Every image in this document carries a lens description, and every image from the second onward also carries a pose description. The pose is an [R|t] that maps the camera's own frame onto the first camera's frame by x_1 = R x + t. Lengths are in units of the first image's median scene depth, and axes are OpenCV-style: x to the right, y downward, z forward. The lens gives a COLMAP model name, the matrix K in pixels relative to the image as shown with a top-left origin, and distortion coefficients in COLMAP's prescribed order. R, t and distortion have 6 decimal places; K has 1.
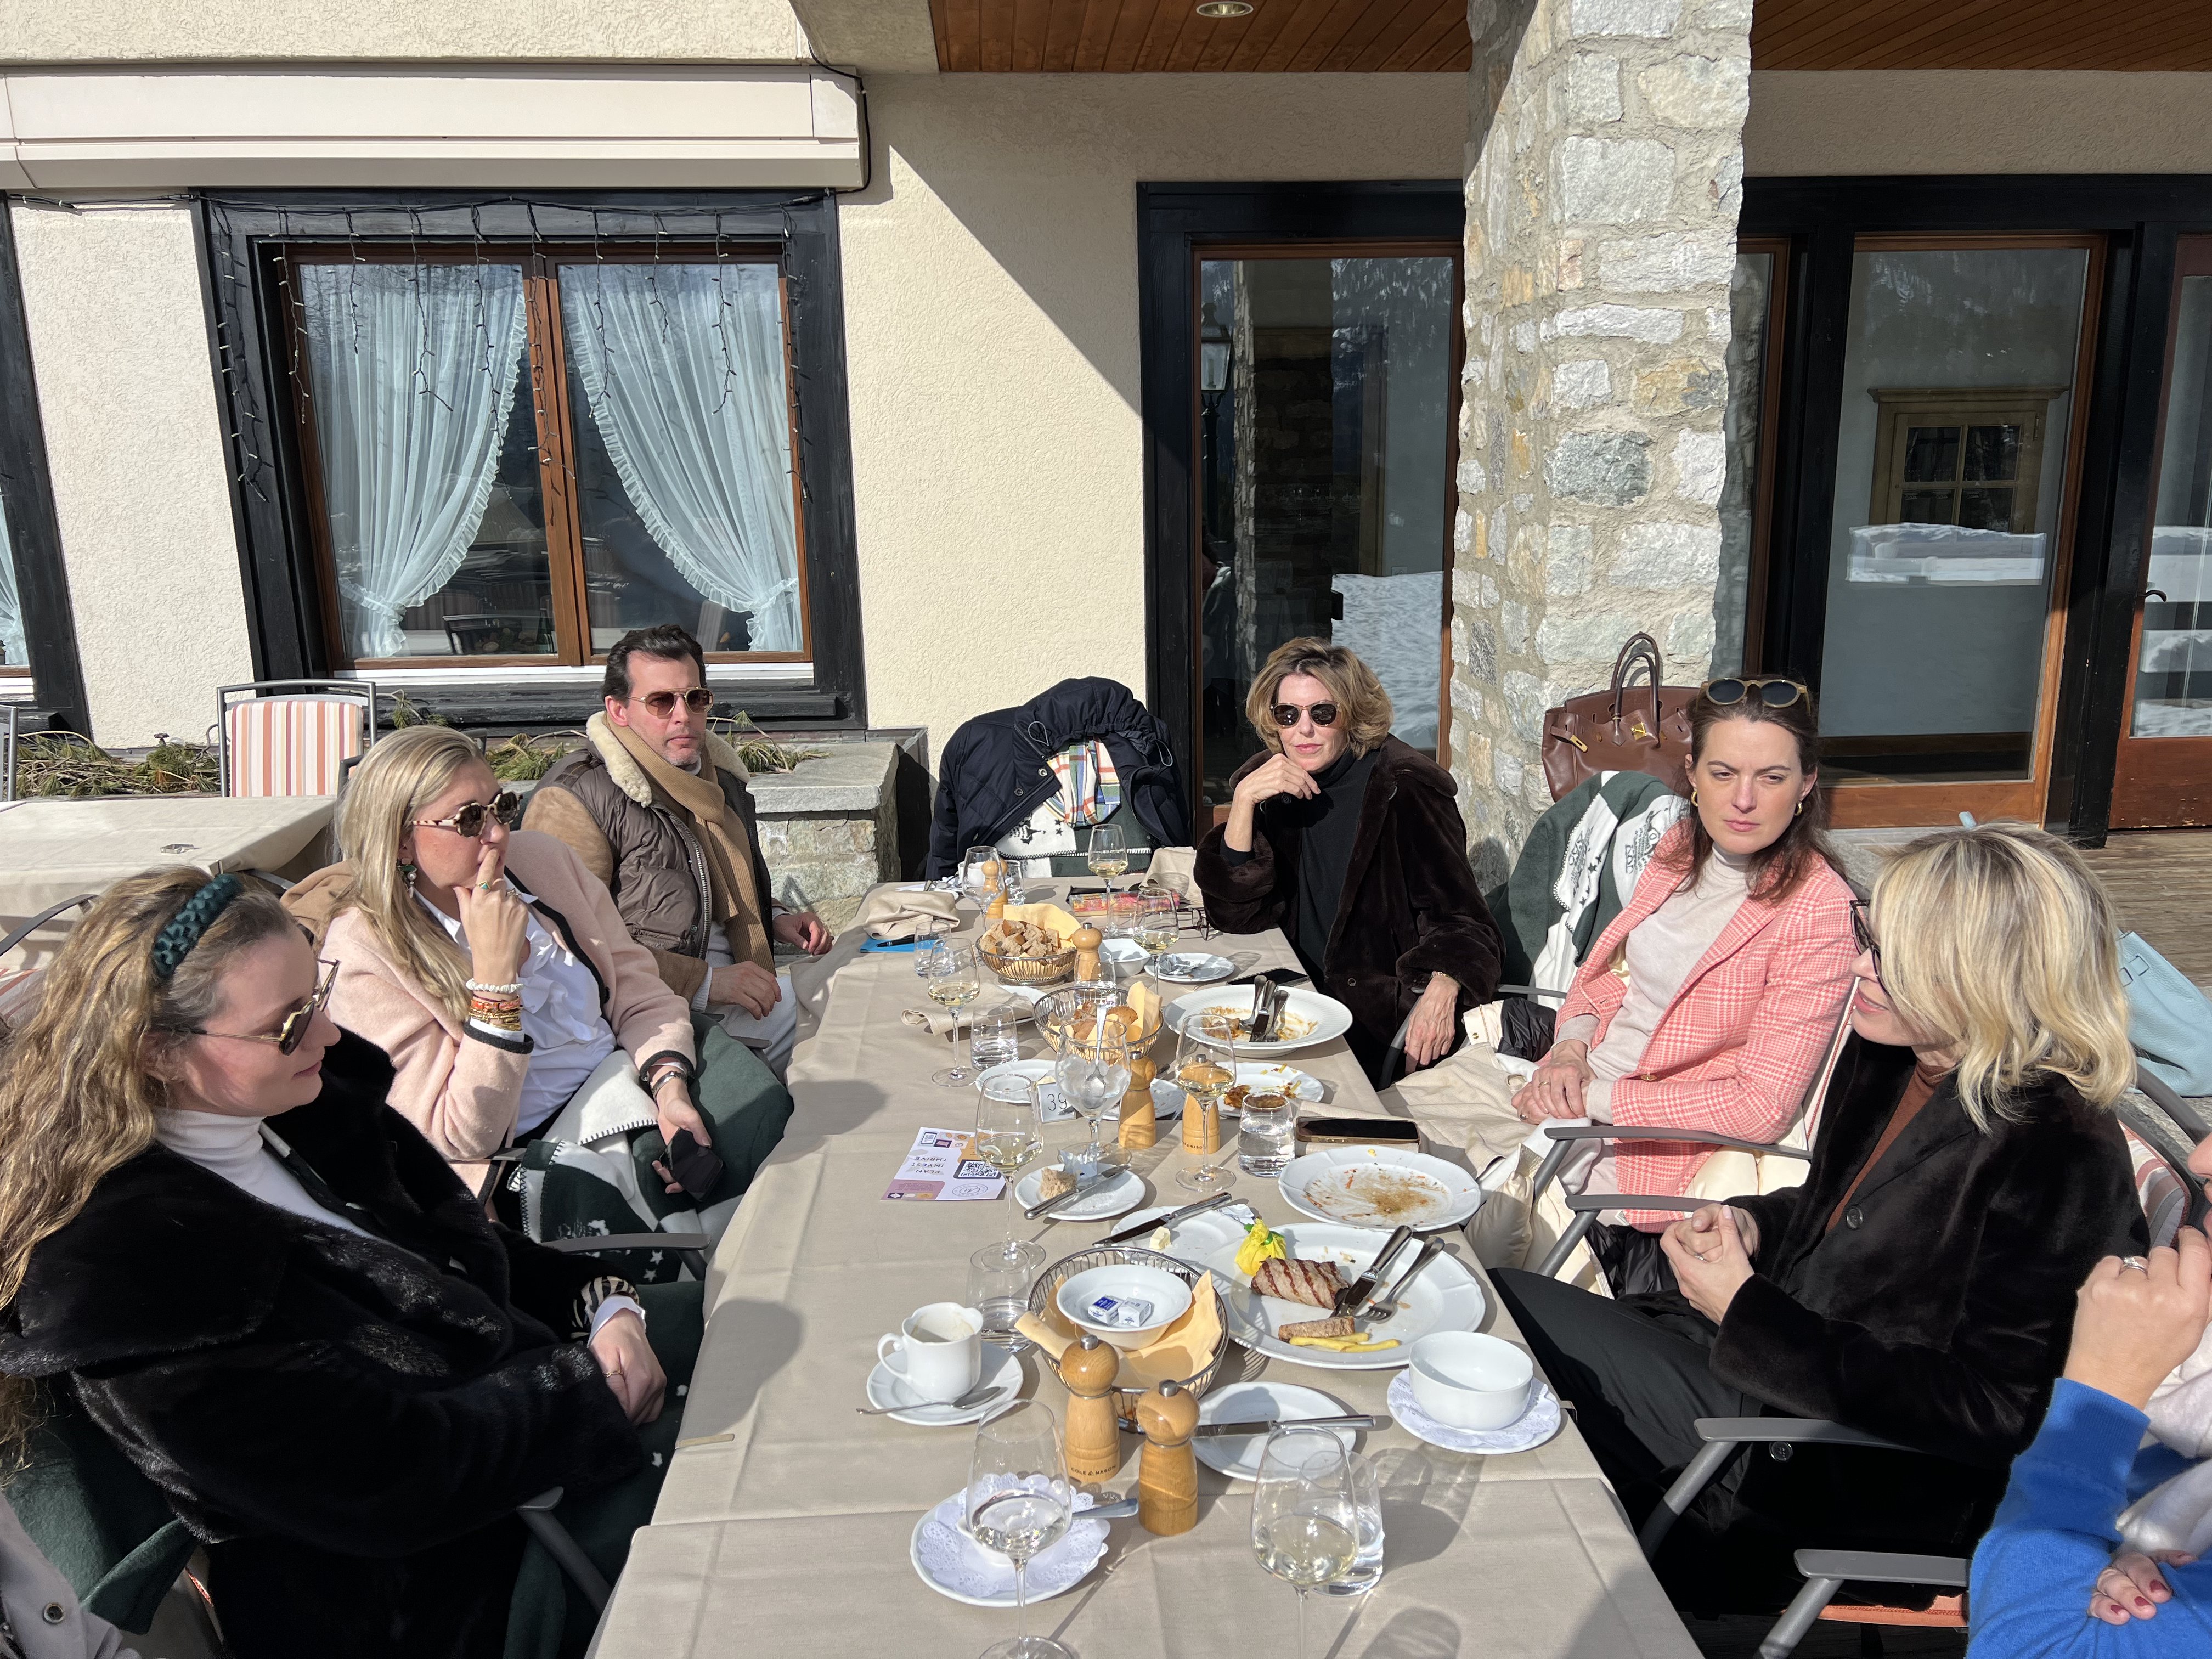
lens RADIAL K [[1637.4, 0, 1106.0], [0, 1637.4, 829.5], [0, 0, 1]] dist [0.001777, -0.000517]
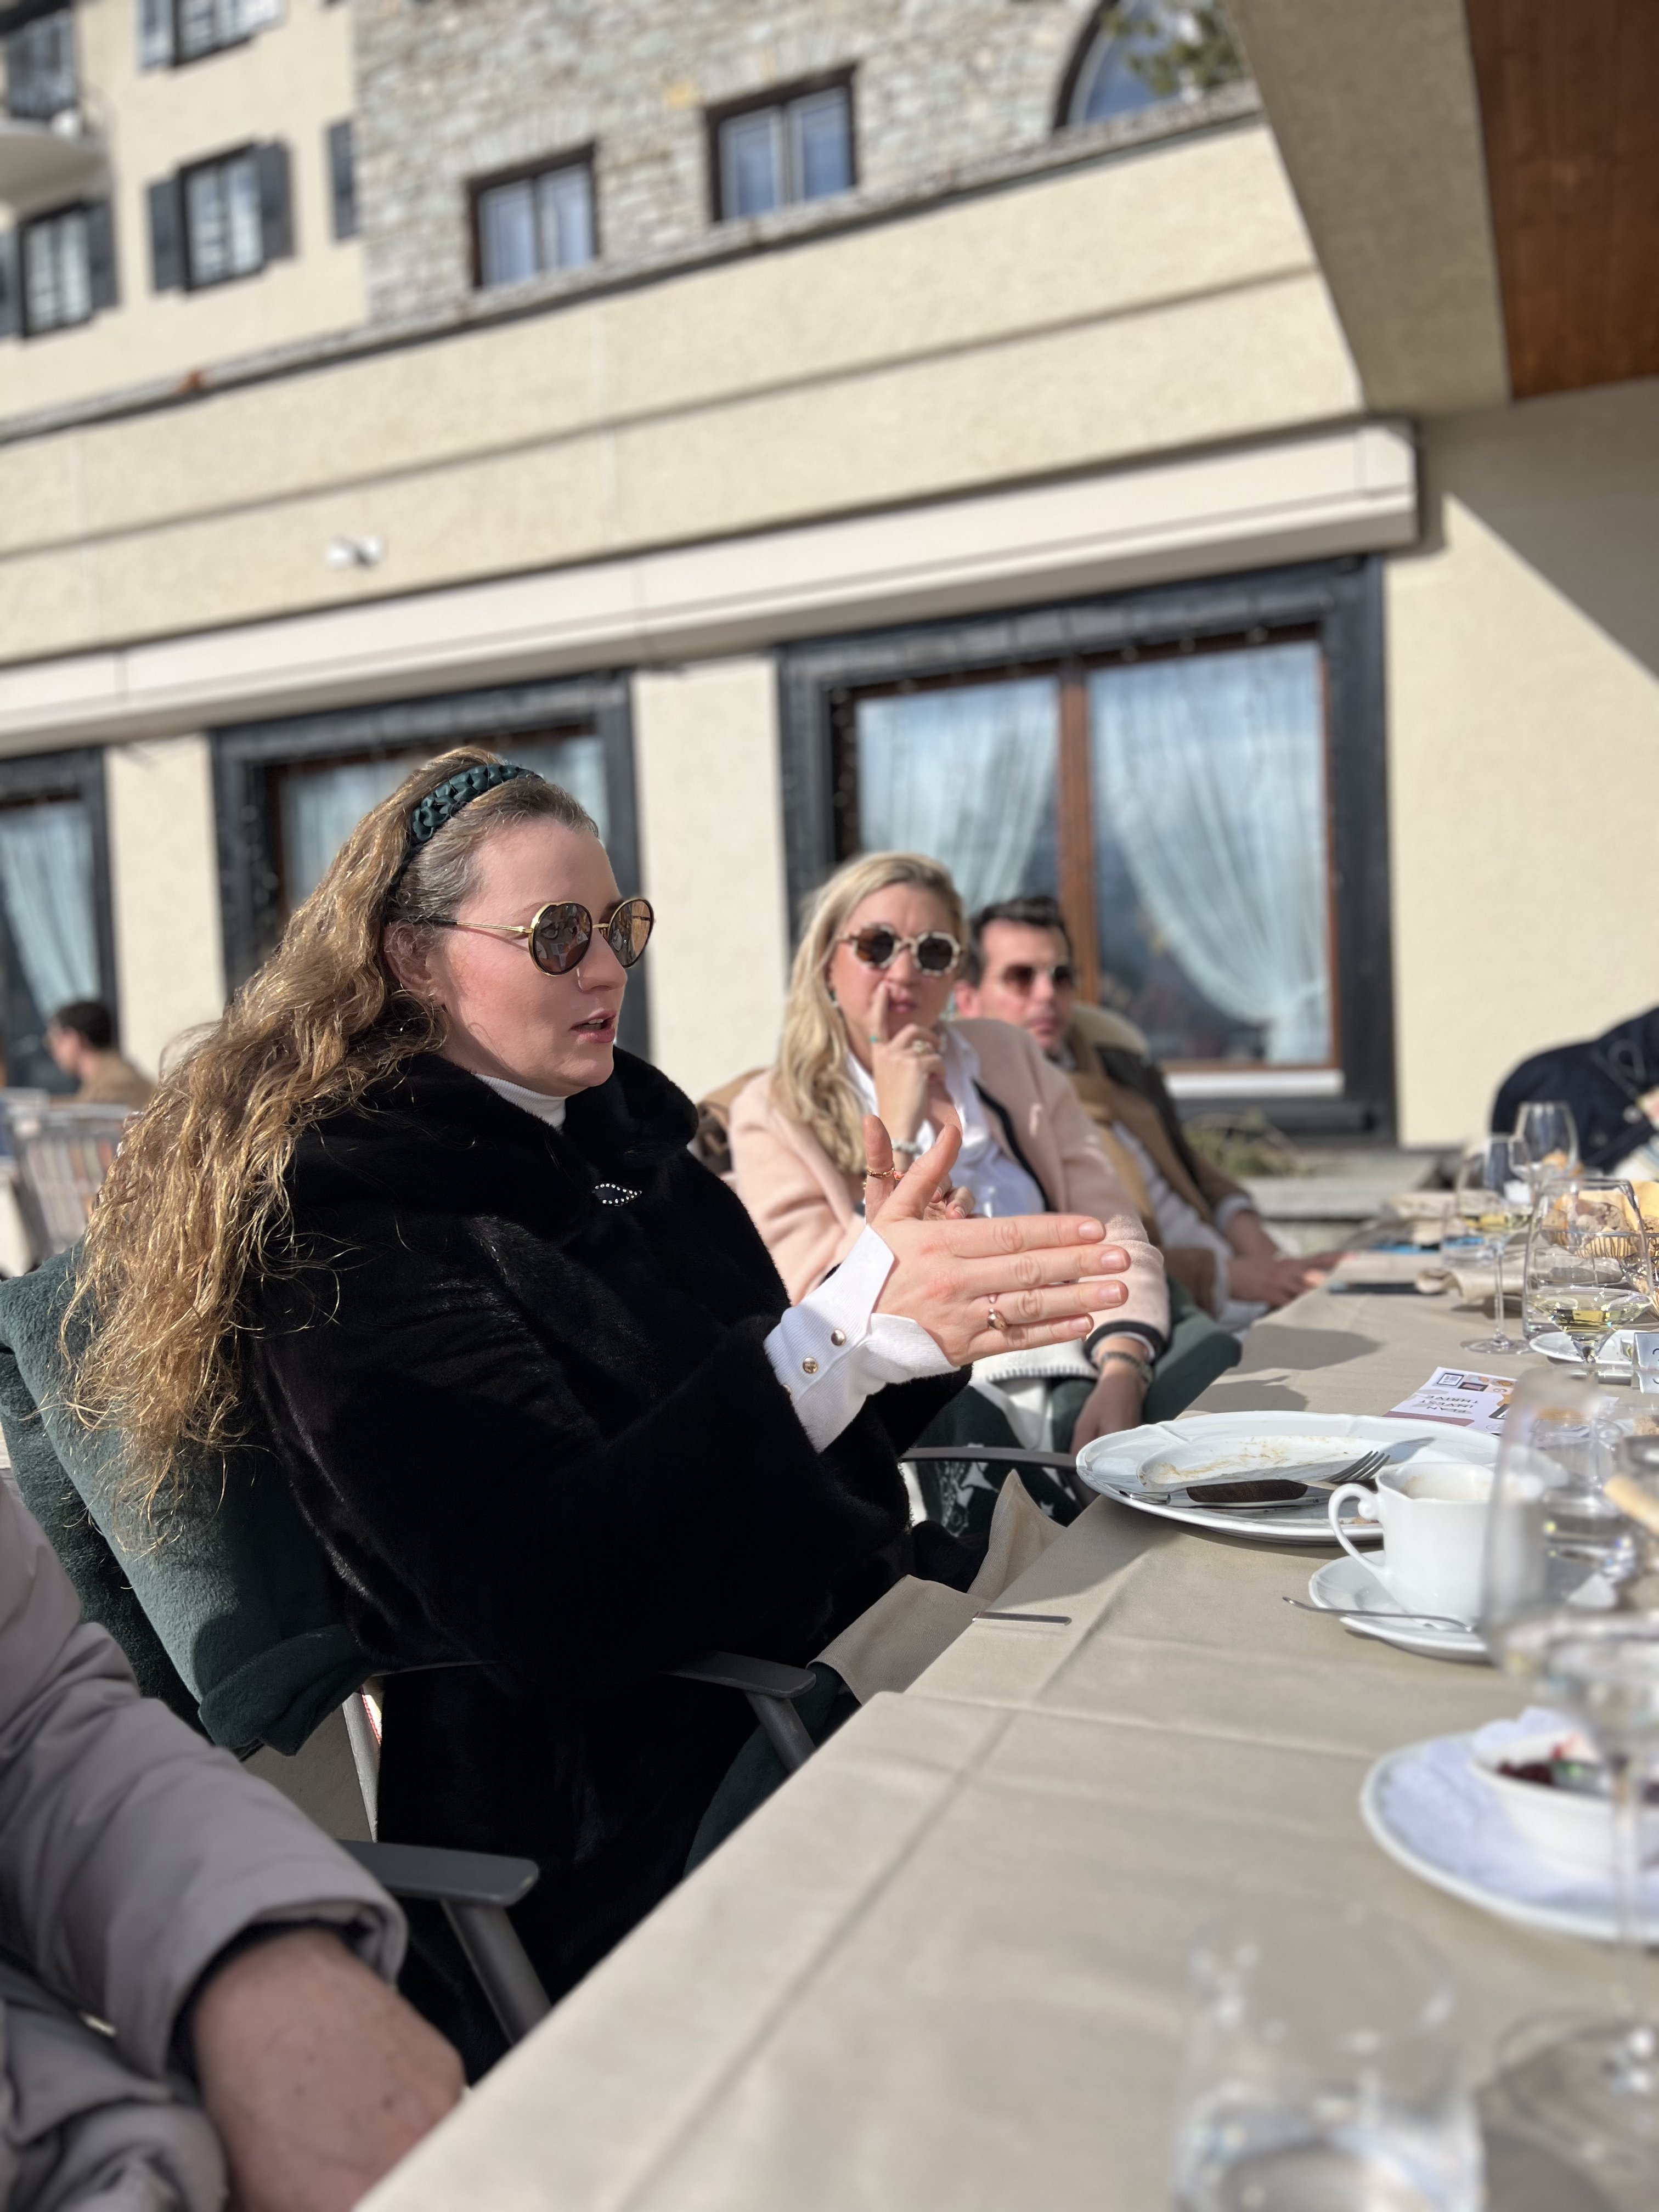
lens RADIAL K [[1637.4, 0, 829.5], [0, 1637.4, 1106.0], [0, 0, 1]] dist [0.001777, -0.000517]
pose [[0.883754, 0.007169, -0.467897, -0.009193], [-0.087930, 0.984616, -0.150994, 0.084619], [0.459616, 0.174584, 0.870789, 0.124576]]
